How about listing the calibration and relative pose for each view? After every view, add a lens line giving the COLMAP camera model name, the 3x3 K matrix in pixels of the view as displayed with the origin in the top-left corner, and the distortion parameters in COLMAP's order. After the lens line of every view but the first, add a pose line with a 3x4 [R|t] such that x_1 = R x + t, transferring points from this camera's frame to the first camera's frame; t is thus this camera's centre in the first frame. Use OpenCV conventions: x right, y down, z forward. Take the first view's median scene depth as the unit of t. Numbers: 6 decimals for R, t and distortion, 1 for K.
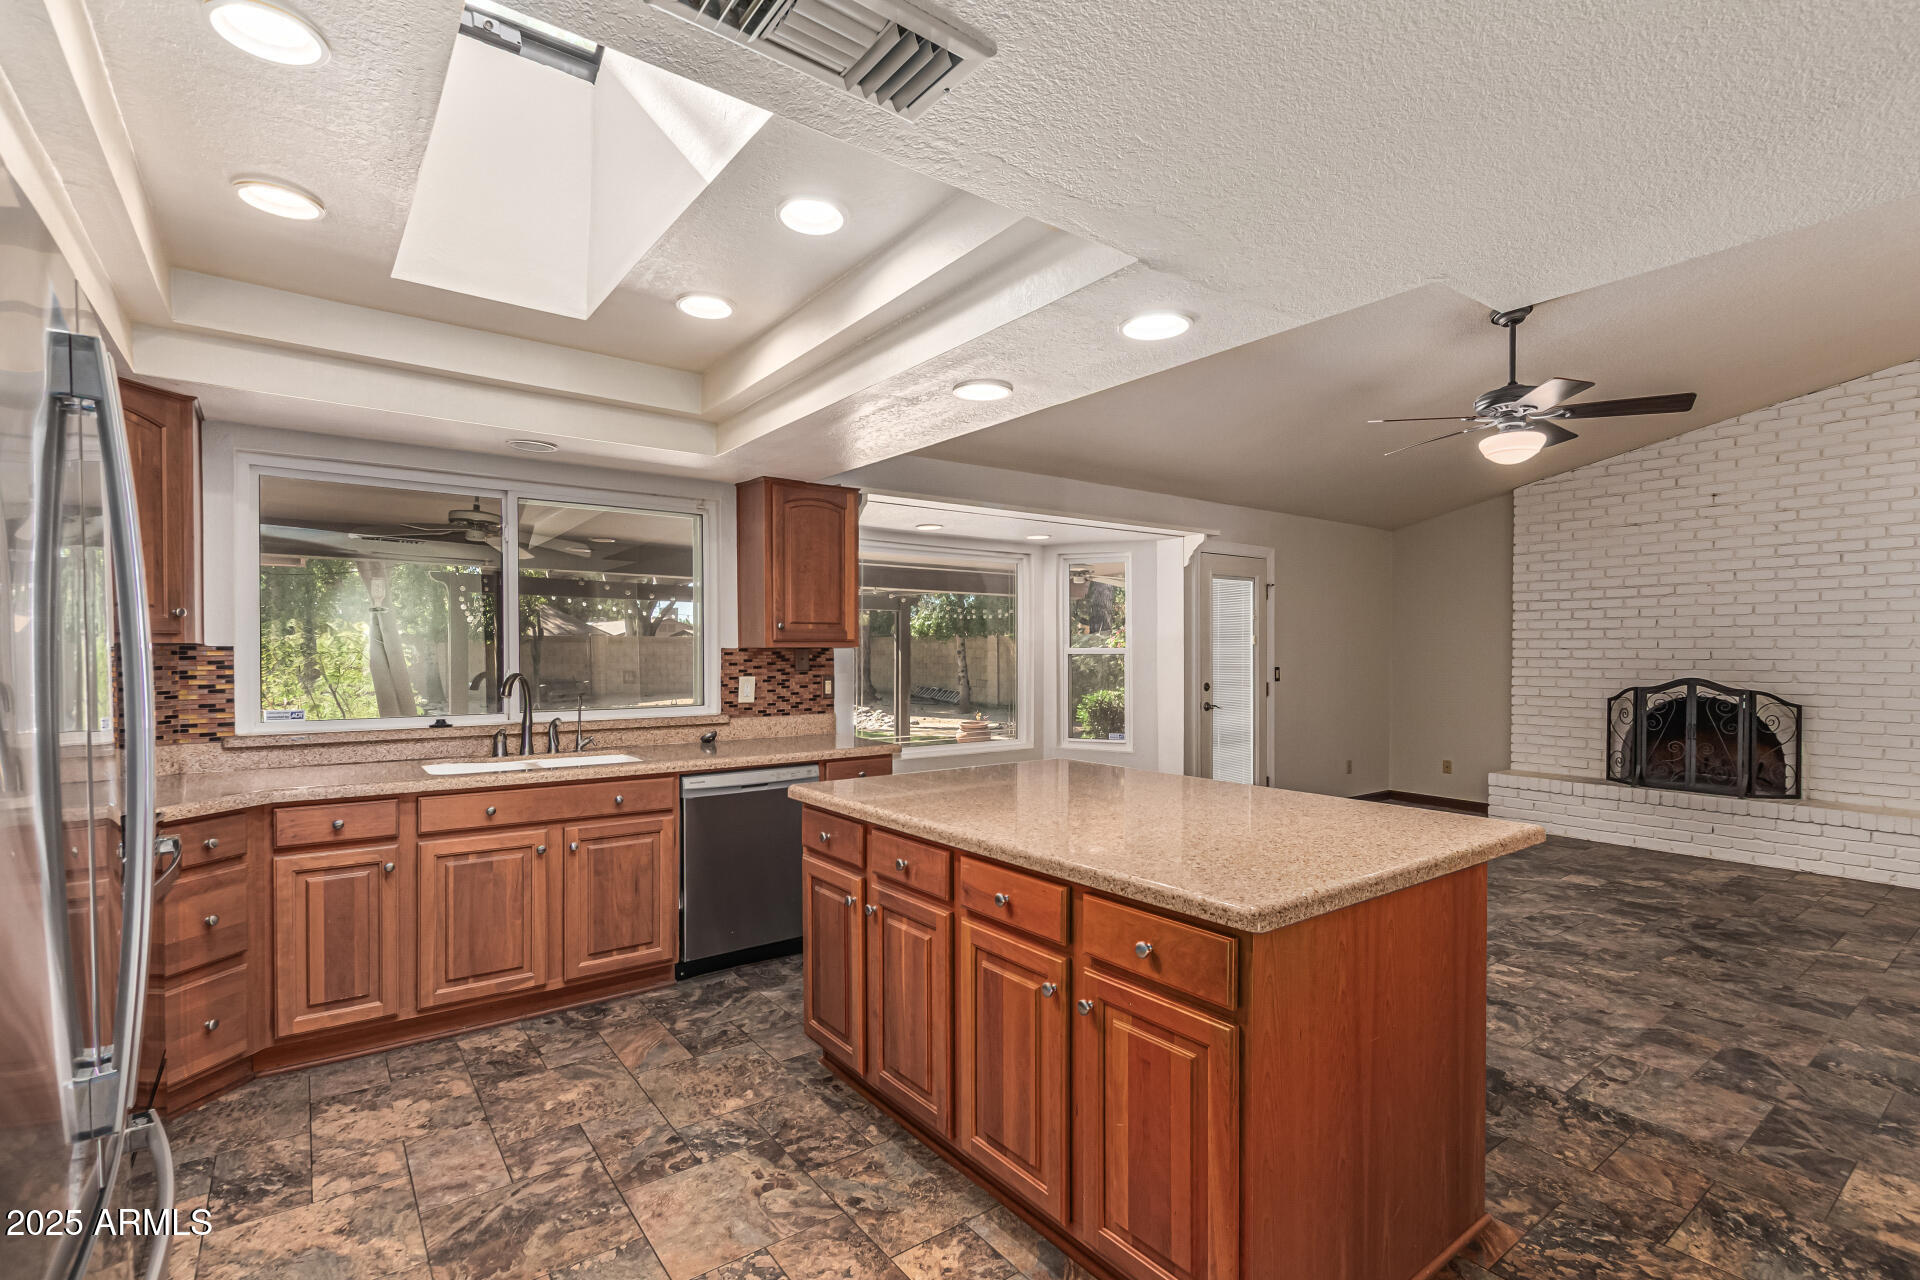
lens RADIAL K [[882.7, 0, 976.8], [0, 882.7, 658.4], [0, 0, 1]] dist [0.013260, -0.006253]
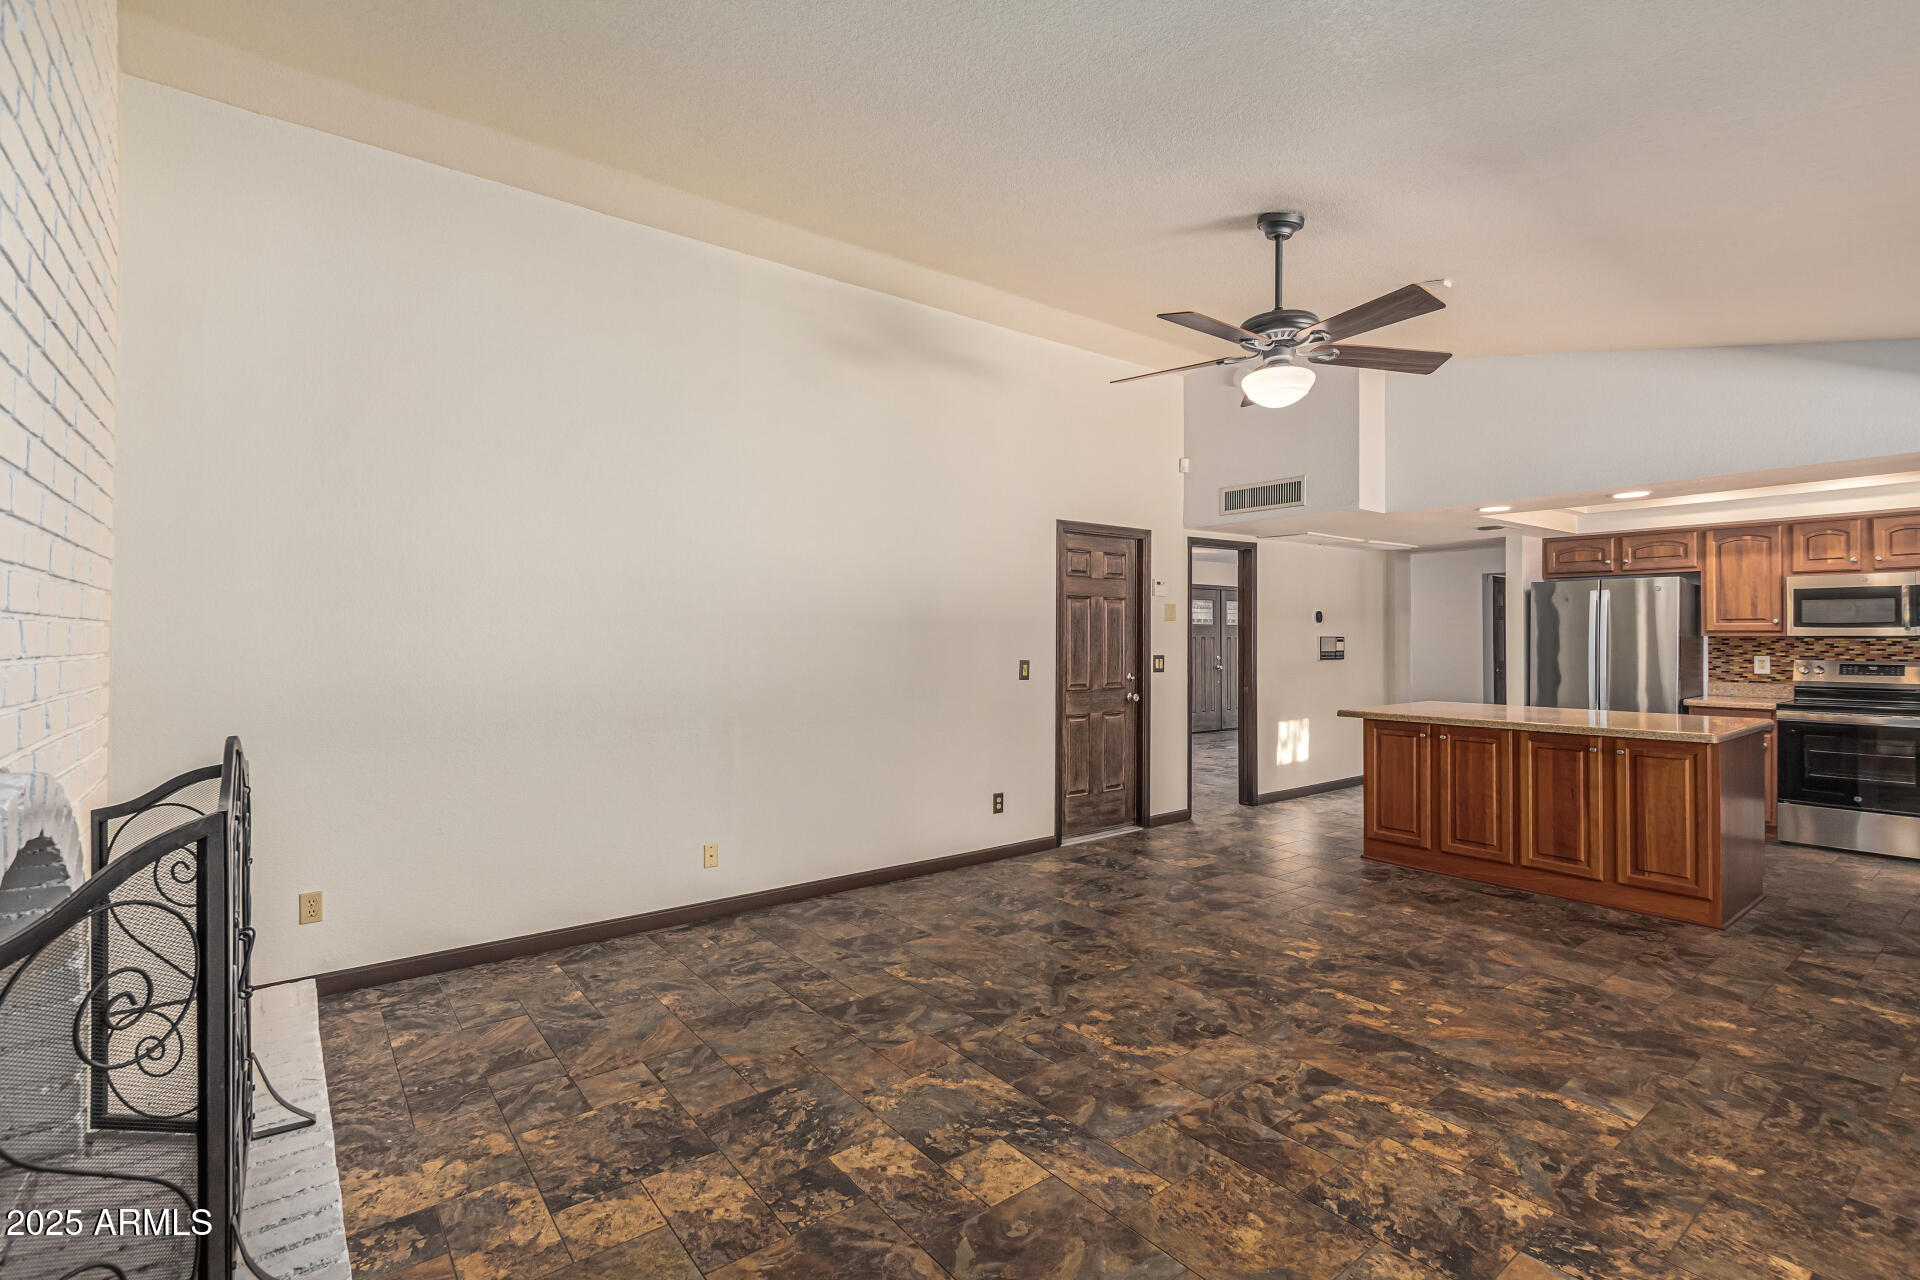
lens RADIAL K [[882.7, 0, 960.9], [0, 882.7, 633.0], [0, 0, 1]] dist [0.013260, -0.006253]
pose [[-0.999953, -0.003798, -0.008896, 1.069202], [-0.003815, 0.999991, 0.001889, -0.012446], [0.008888, 0.001922, -0.999959, 2.154021]]
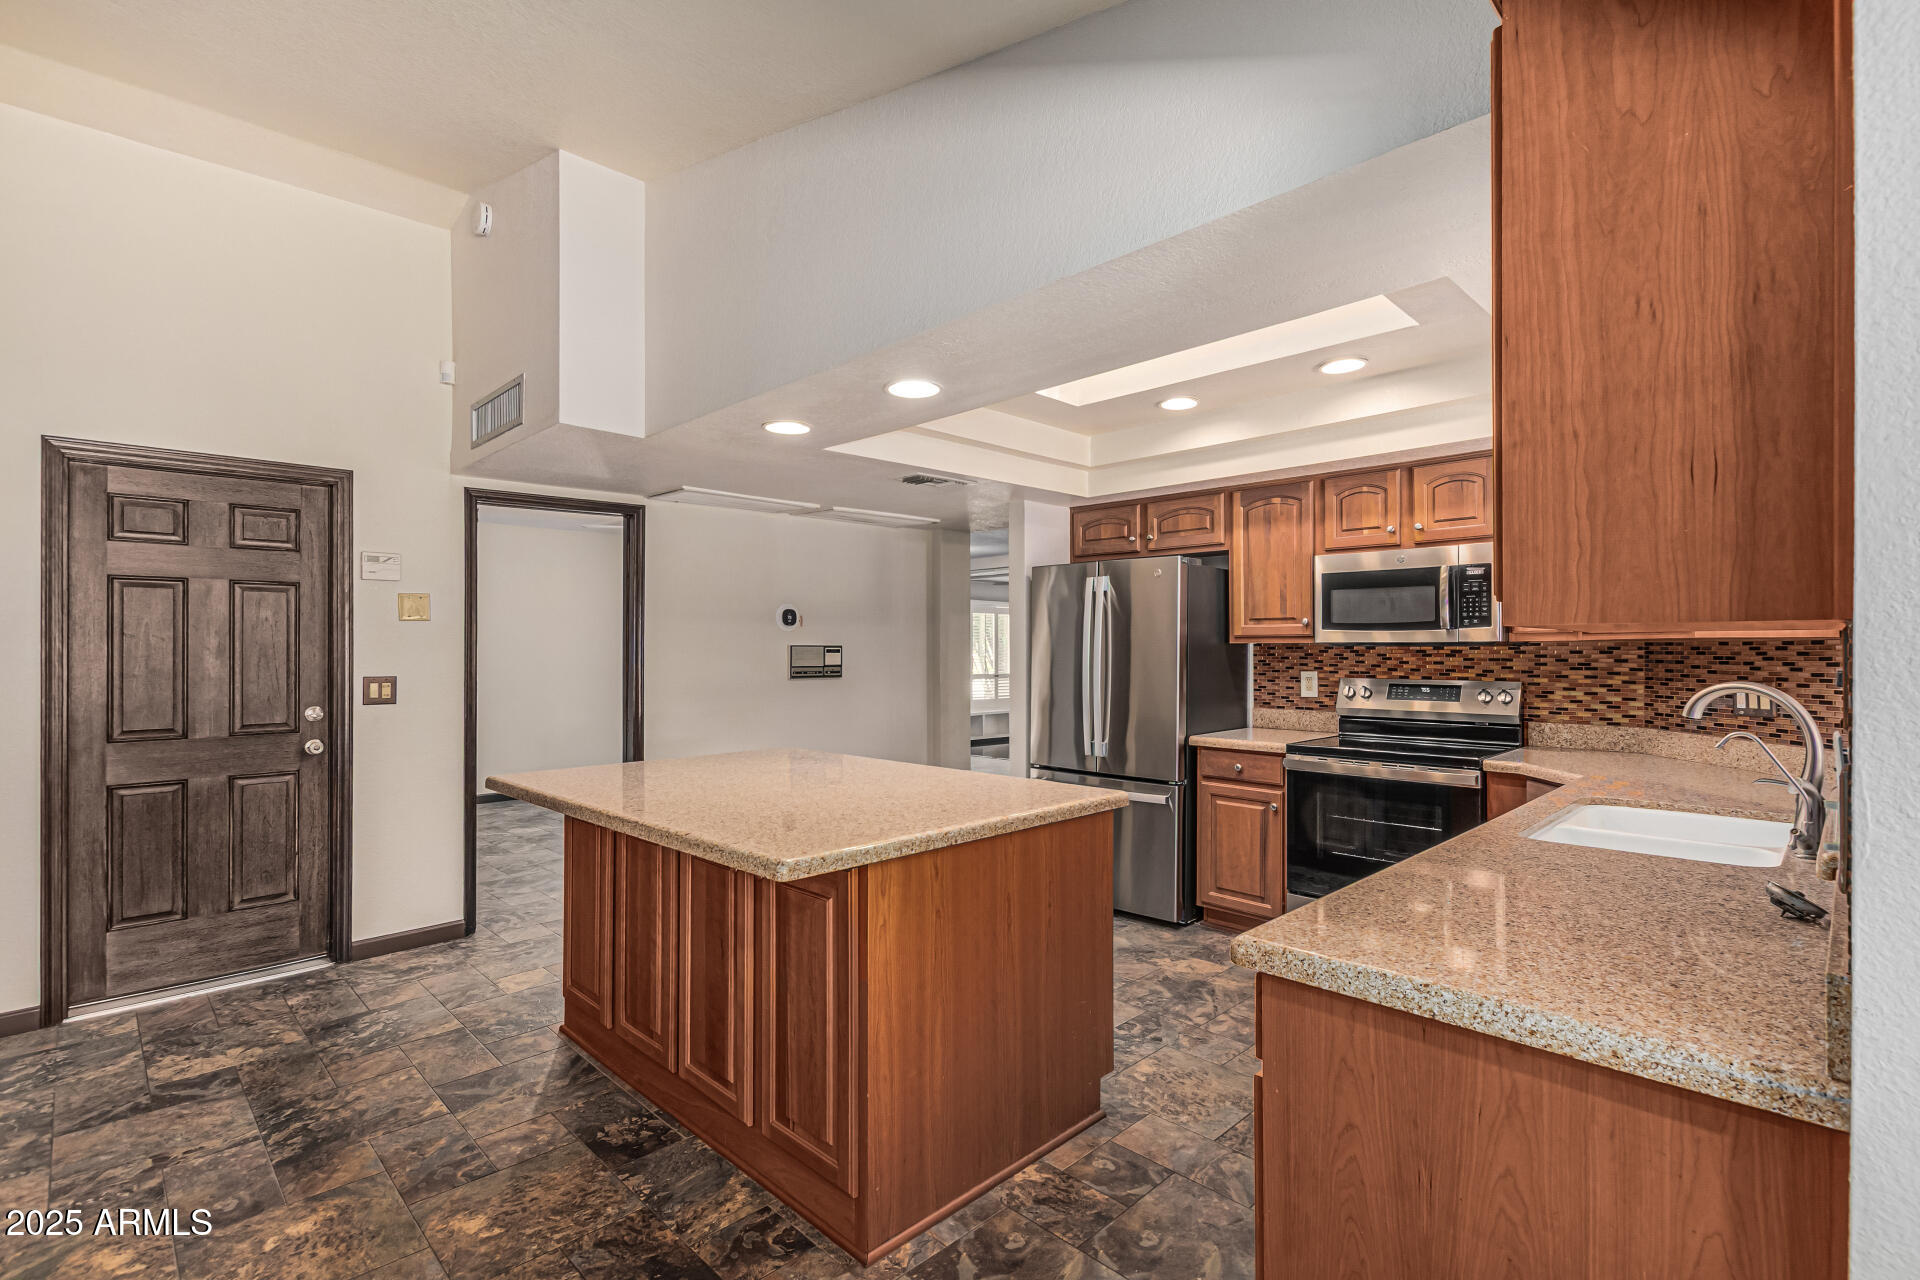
lens RADIAL K [[882.7, 0, 960.6], [0, 882.7, 646.7], [0, 0, 1]] dist [0.013260, -0.006253]
pose [[-0.991984, -0.000950, -0.126360, 0.062024], [-0.001664, 0.999983, 0.005546, -0.009851], [0.126352, 0.005712, -0.991969, 1.542473]]
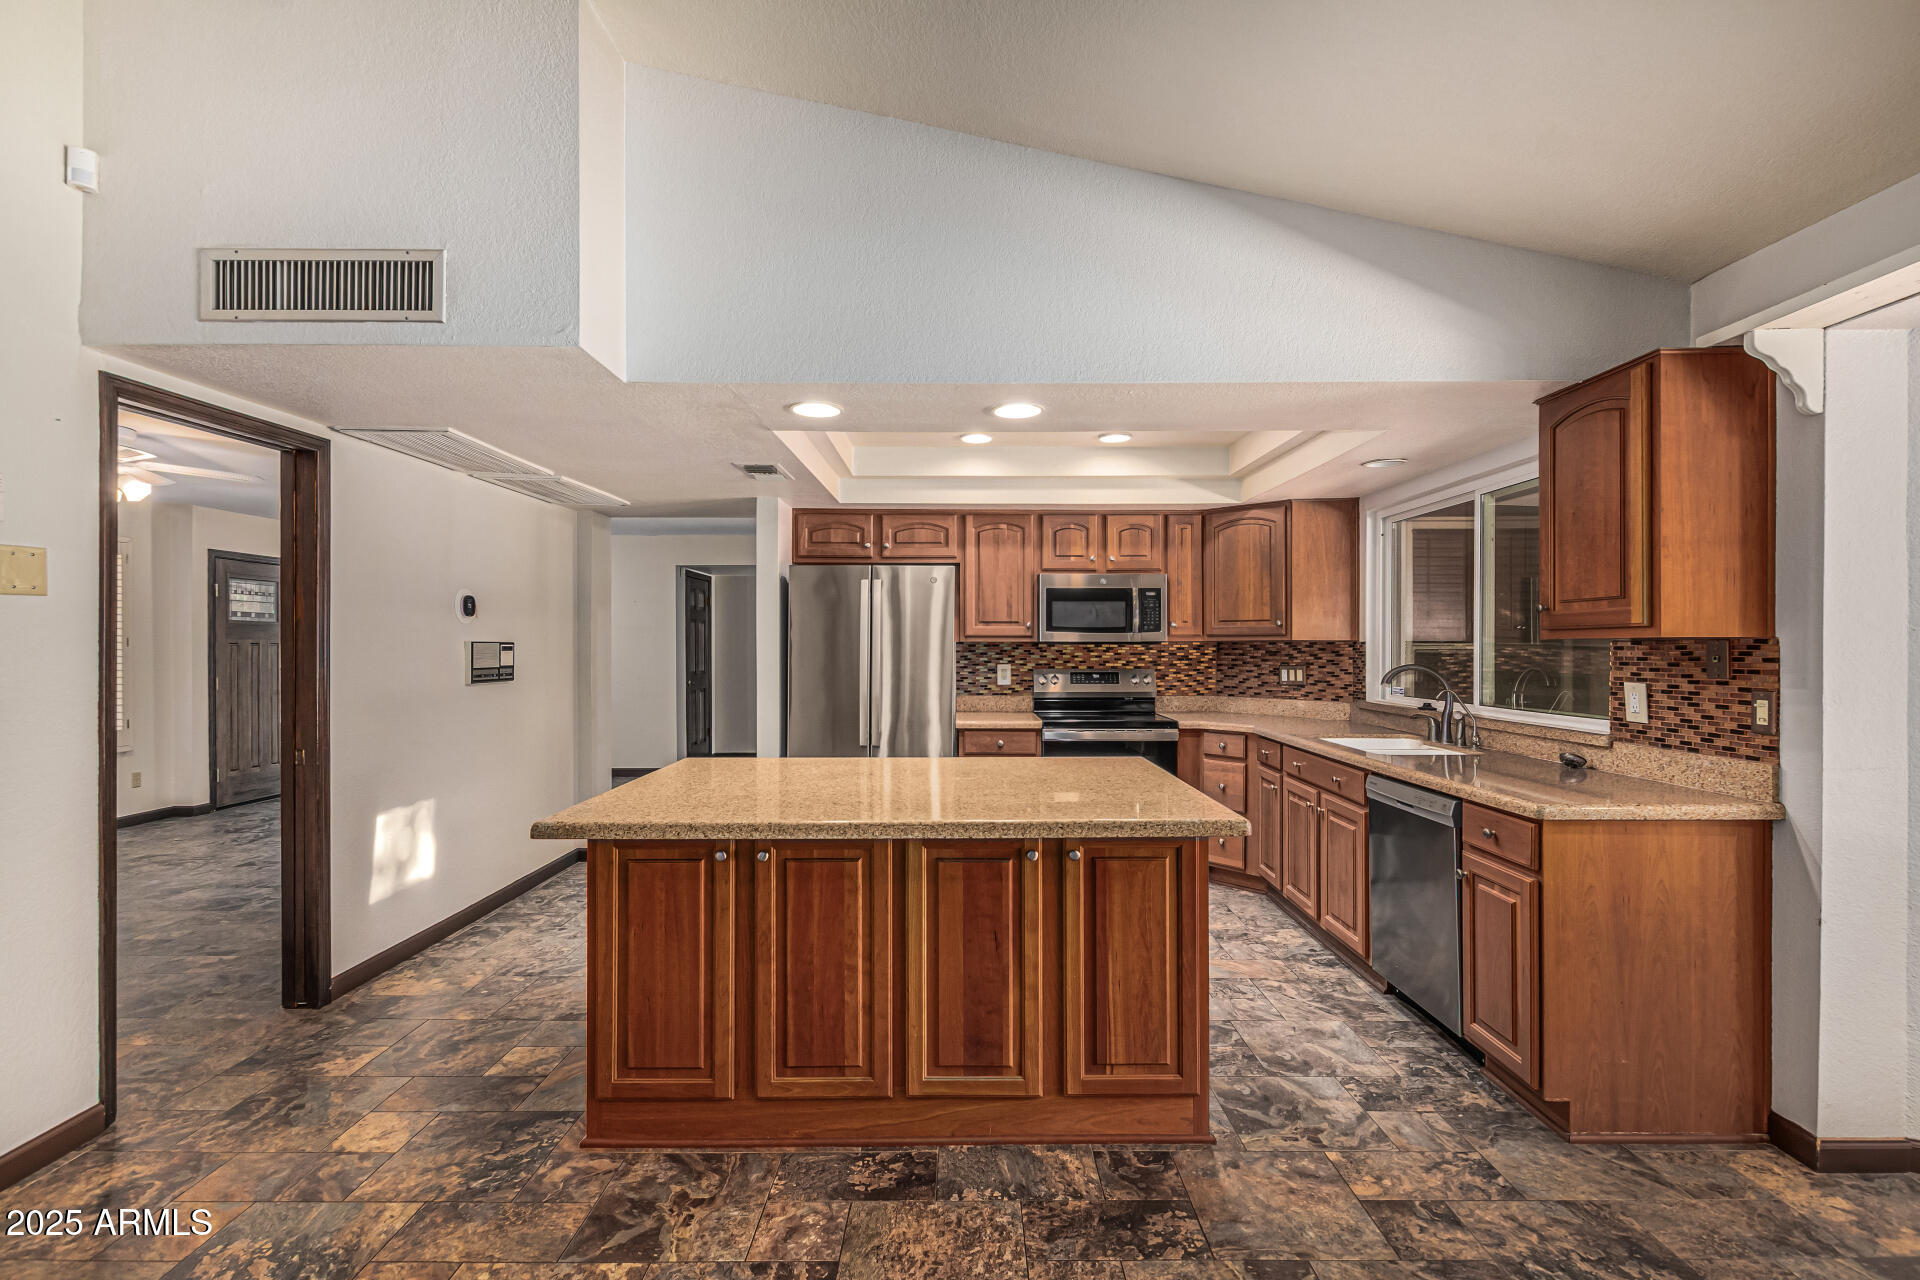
lens RADIAL K [[882.7, 0, 963.5], [0, 882.7, 645.2], [0, 0, 1]] dist [0.013260, -0.006253]
pose [[-0.609441, -0.002517, -0.792828, 0.712158], [-0.007971, 0.999964, 0.002953, -0.006807], [0.792792, 0.008119, -0.609439, 1.250115]]
